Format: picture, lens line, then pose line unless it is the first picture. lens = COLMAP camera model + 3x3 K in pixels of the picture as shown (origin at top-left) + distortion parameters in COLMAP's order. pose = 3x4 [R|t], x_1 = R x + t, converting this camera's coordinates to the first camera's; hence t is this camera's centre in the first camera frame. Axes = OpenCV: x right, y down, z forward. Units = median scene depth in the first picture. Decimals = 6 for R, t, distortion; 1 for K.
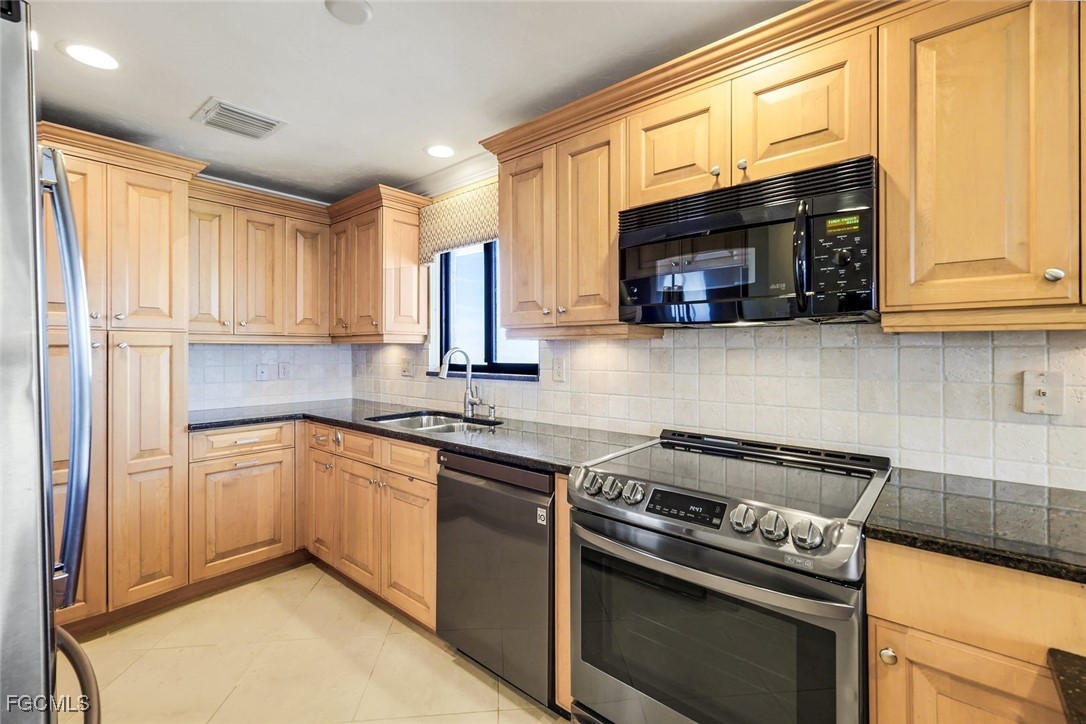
lens RADIAL K [[476.5, 0, 542.0], [0, 476.5, 350.3], [0, 0, 1]] dist [0.002785, 0.000565]
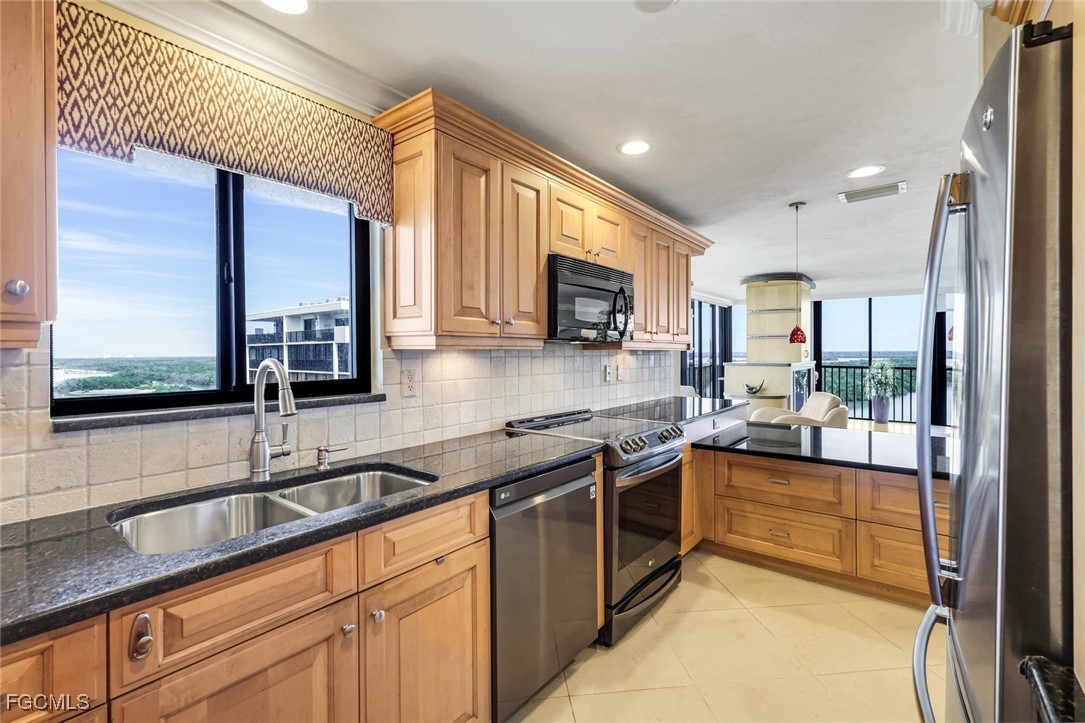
lens RADIAL K [[476.1, 0, 540.3], [0, 476.1, 359.0], [0, 0, 1]] dist [0.002785, 0.000565]
pose [[-0.038259, -0.010812, 0.999209, -0.993143], [0.006765, 0.999916, 0.011079, -0.013538], [-0.999245, 0.007183, -0.038182, 0.946370]]
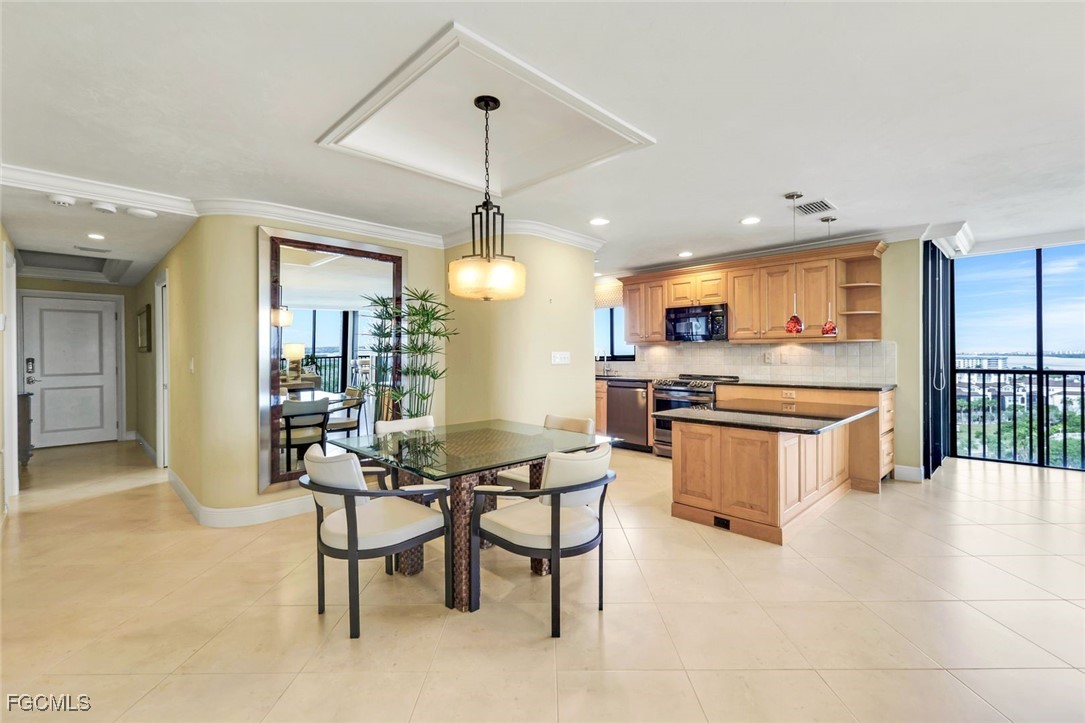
lens RADIAL K [[476.1, 0, 545.6], [0, 476.1, 358.4], [0, 0, 1]] dist [0.002785, 0.000565]
pose [[0.996697, -0.001826, -0.081192, -0.361772], [0.001889, 0.999998, 0.000707, 0.055709], [0.081190, -0.000858, 0.996698, -2.141976]]
